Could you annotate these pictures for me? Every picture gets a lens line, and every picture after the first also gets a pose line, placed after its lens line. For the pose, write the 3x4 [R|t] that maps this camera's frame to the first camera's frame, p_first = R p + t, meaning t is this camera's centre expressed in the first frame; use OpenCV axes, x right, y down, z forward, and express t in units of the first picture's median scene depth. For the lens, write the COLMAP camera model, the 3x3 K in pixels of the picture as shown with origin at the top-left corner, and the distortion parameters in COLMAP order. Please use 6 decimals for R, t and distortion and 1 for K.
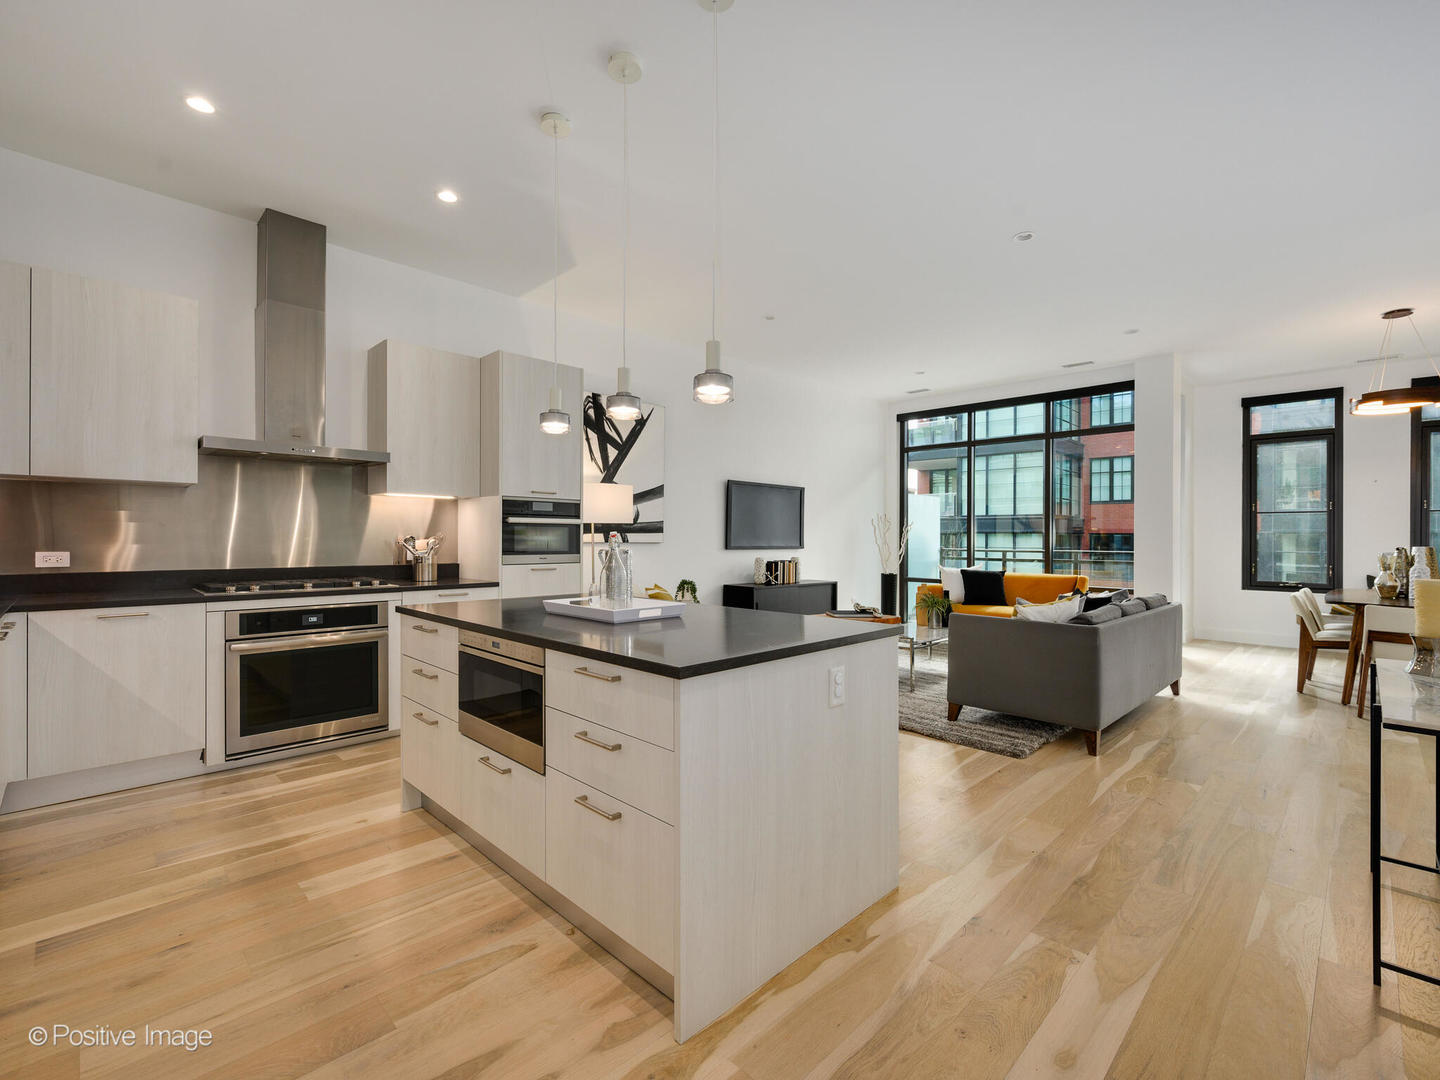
lens RADIAL K [[647.5, 0, 715.4], [0, 647.5, 533.3], [0, 0, 1]] dist [-0.000660, -0.000310]
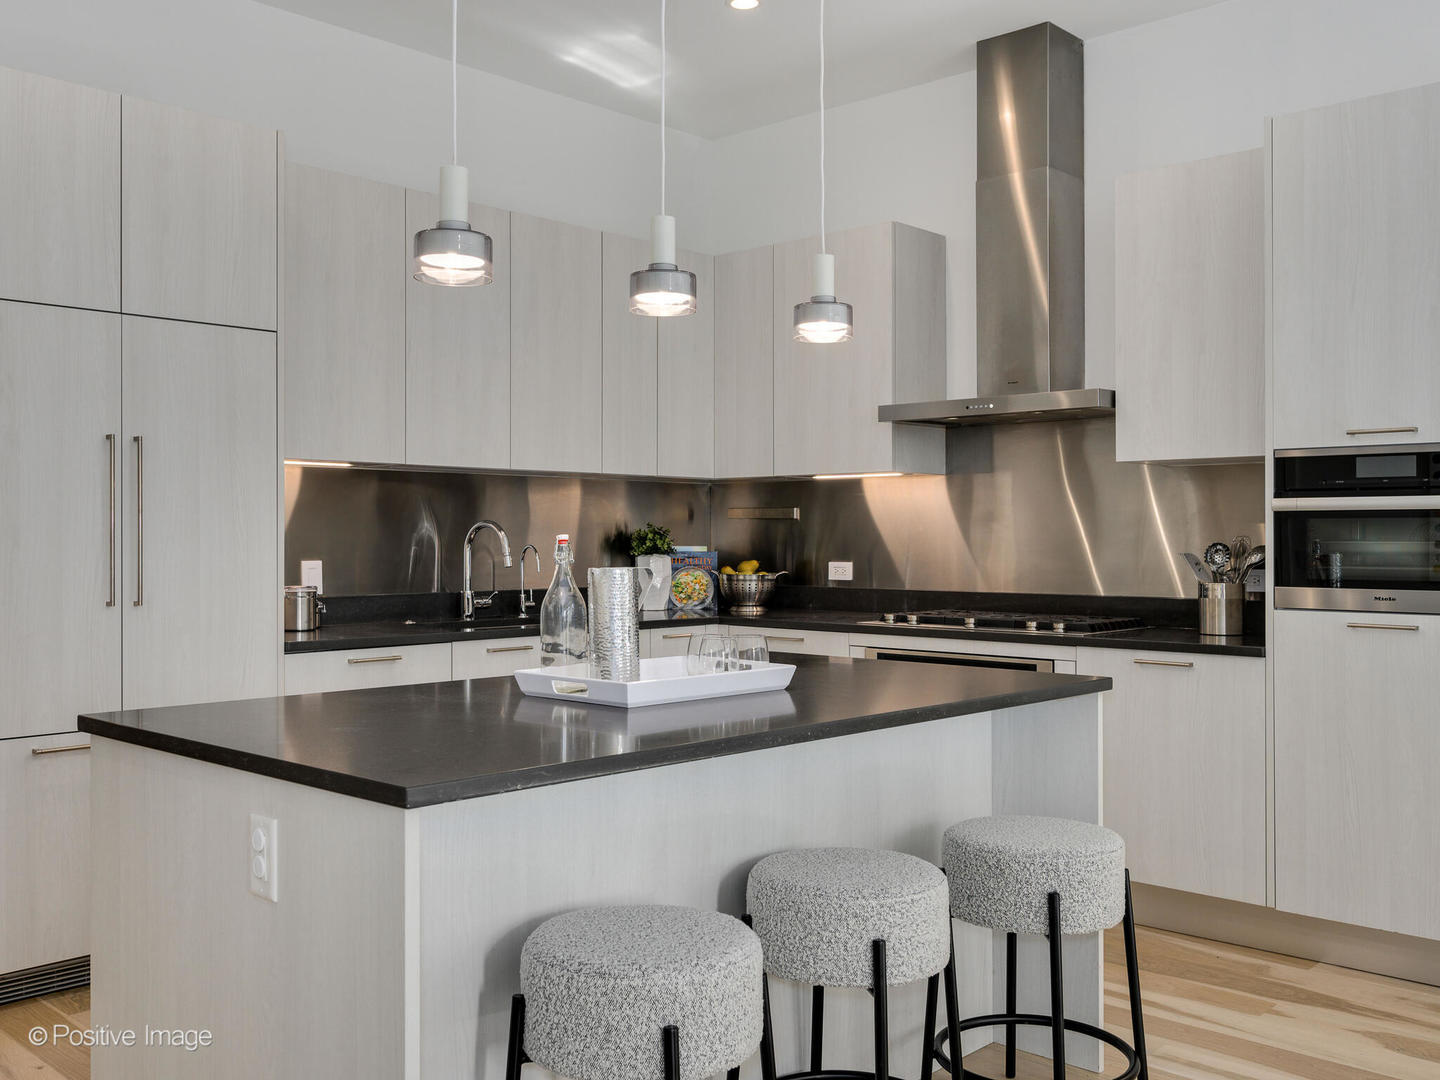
lens RADIAL K [[1354.9, 0, 715.8], [0, 1354.9, 538.0], [0, 0, 1]] dist [0.050119, 0.000000]
pose [[0.038758, -0.005448, -0.999234, 0.538514], [0.004565, 0.999976, -0.005275, 0.004071], [0.999238, -0.004357, 0.038782, 0.553342]]
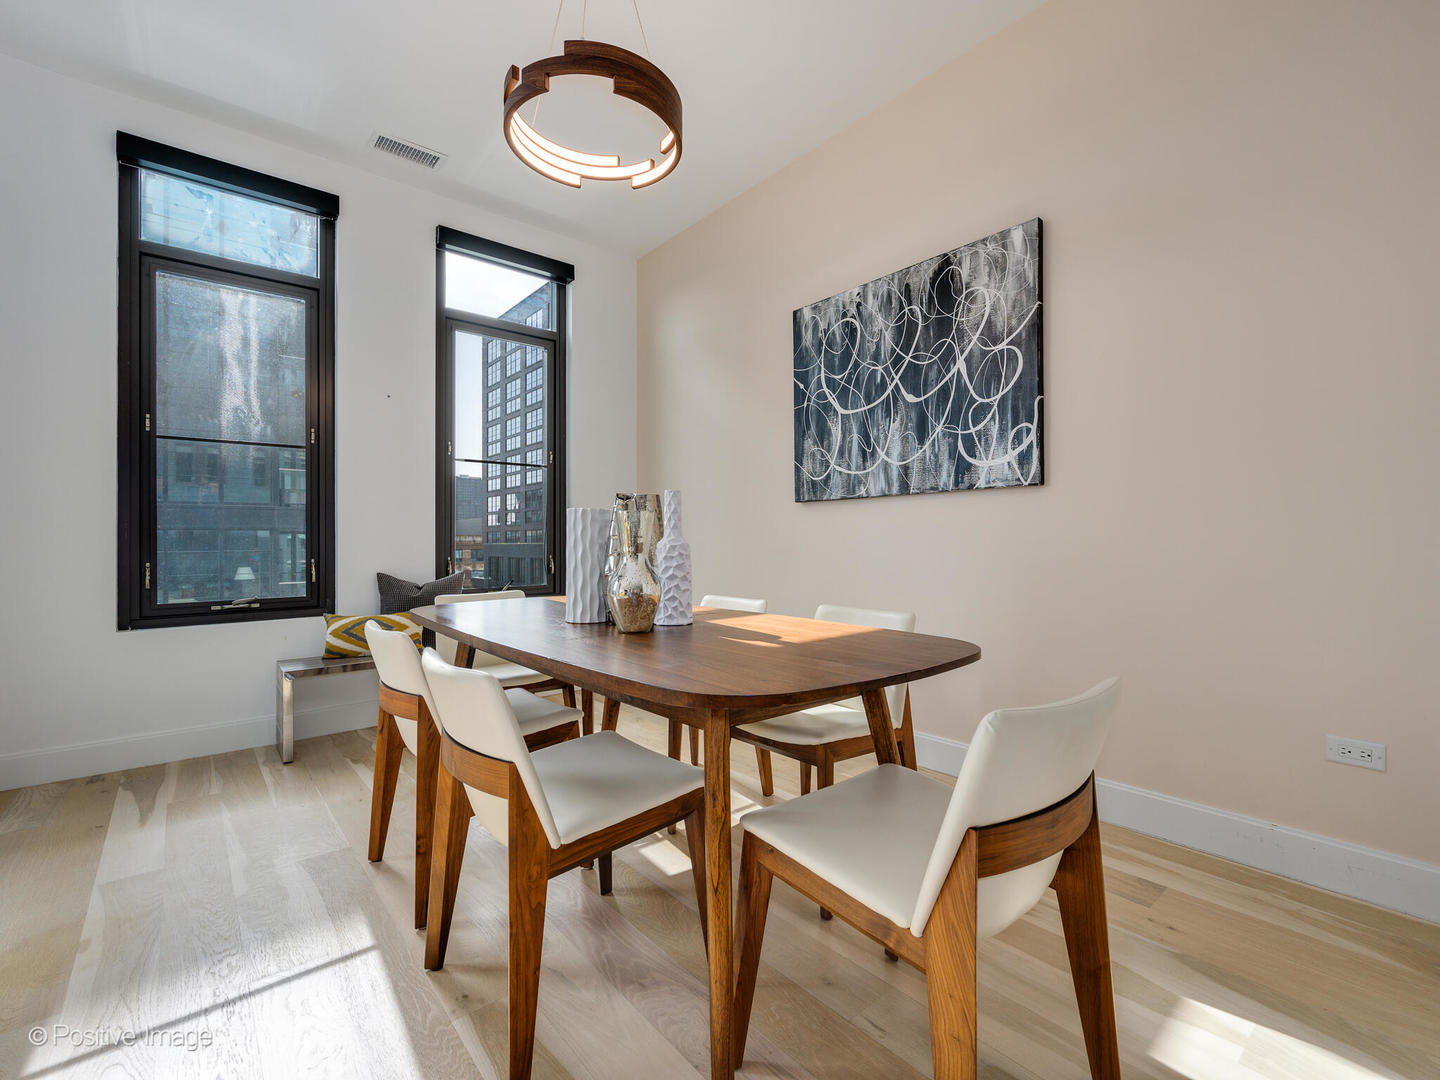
lens RADIAL K [[647.5, 0, 725.9], [0, 647.5, 541.5], [0, 0, 1]] dist [-0.000660, -0.000310]
pose [[0.073330, -0.003090, 0.997303, 0.755232], [0.000700, 0.999995, 0.003047, 0.054631], [-0.997307, 0.000474, 0.073332, 1.010993]]
